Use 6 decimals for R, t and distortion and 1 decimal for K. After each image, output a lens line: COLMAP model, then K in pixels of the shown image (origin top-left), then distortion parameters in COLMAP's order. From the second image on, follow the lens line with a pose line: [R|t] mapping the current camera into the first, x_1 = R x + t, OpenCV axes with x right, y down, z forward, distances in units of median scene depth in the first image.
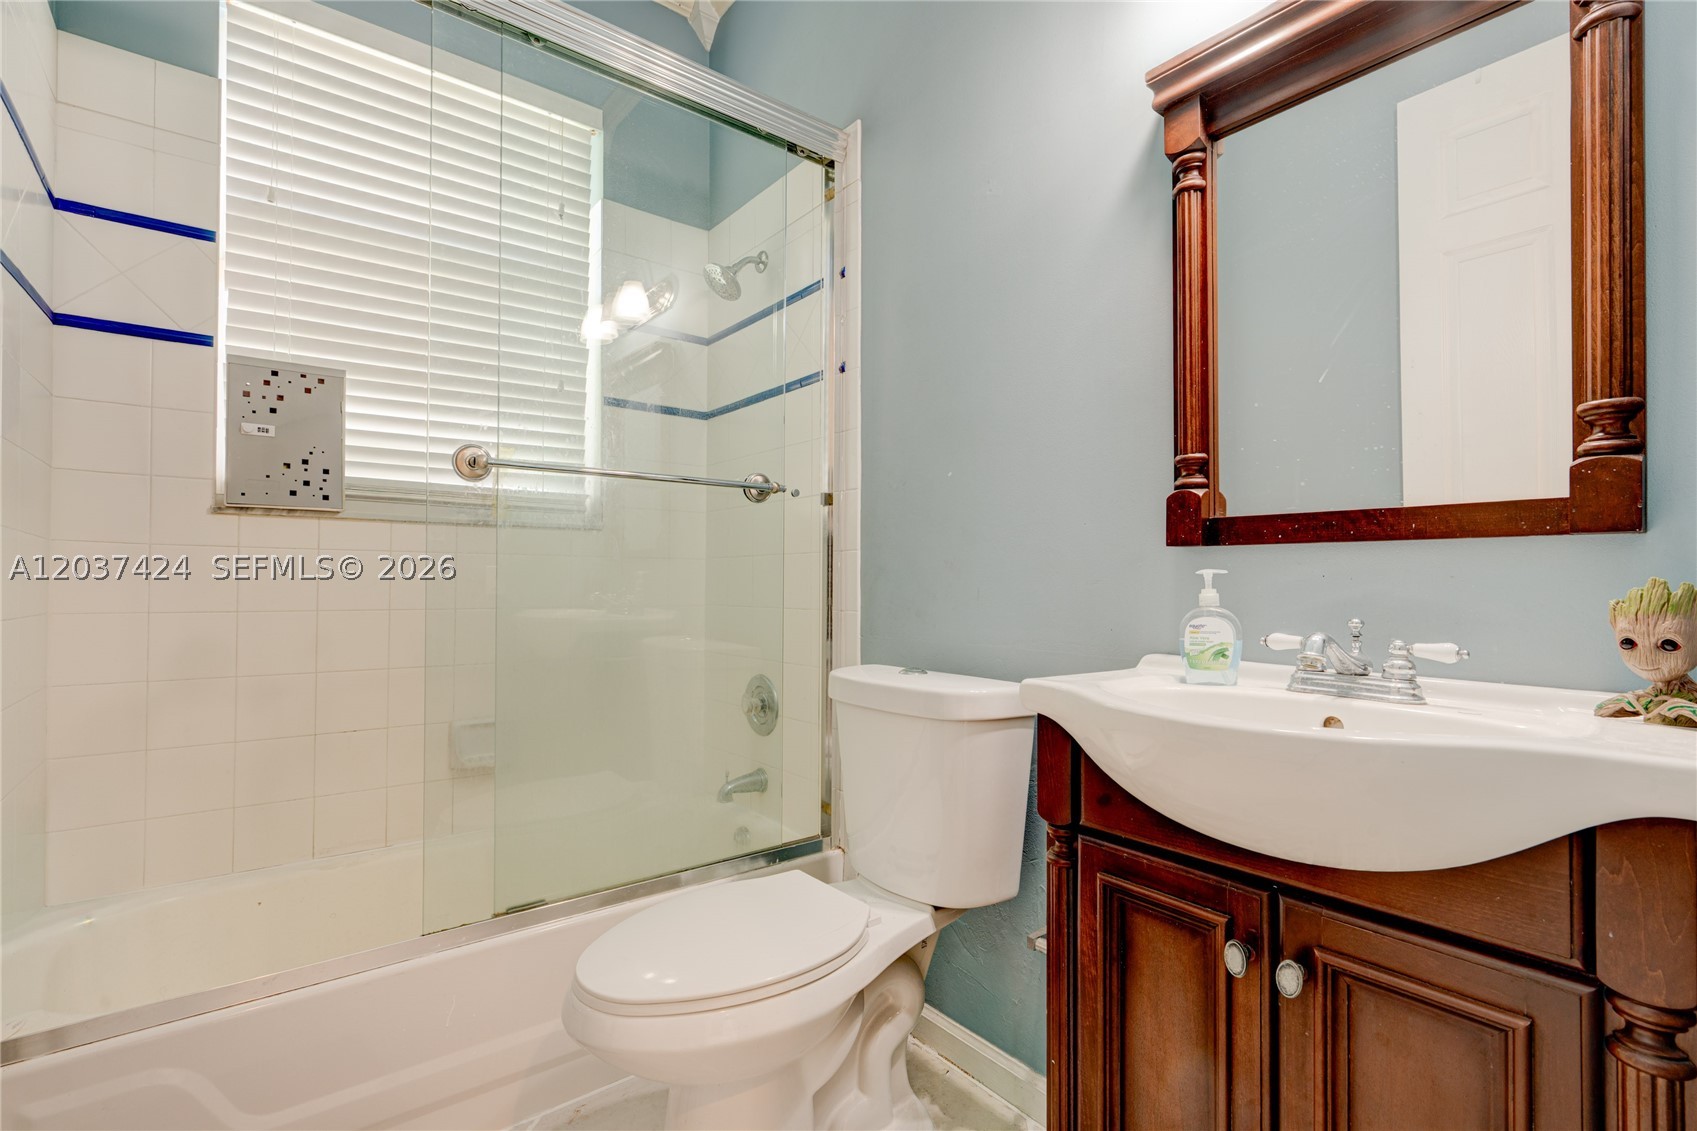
lens RADIAL K [[787.4, 0, 810.5], [0, 787.4, 567.2], [0, 0, 1]] dist [-0.005081, 0.002846]
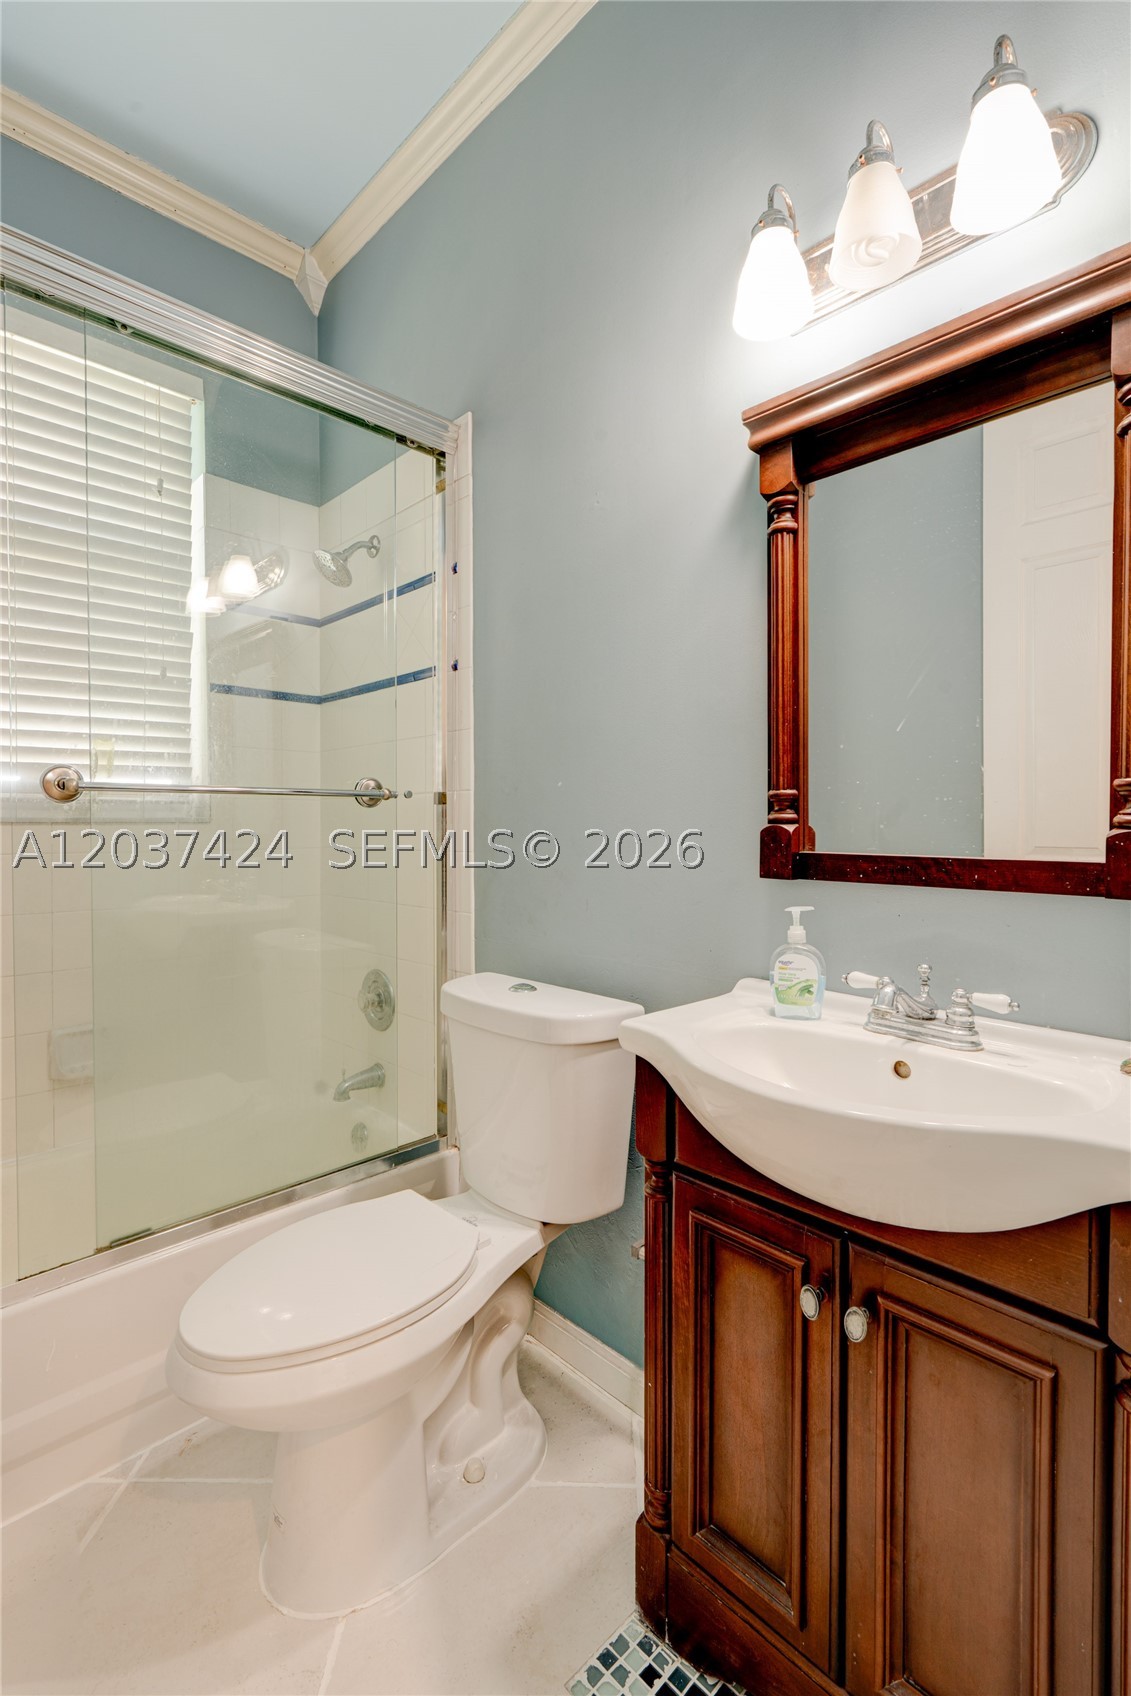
lens RADIAL K [[786.9, 0, 516.6], [0, 786.9, 833.6], [0, 0, 1]] dist [-0.005081, 0.002846]
pose [[0.995071, -0.009817, 0.098675, 0.029685], [0.006665, 0.999459, 0.032215, -0.122372], [-0.098937, -0.031398, 0.994598, -0.003833]]
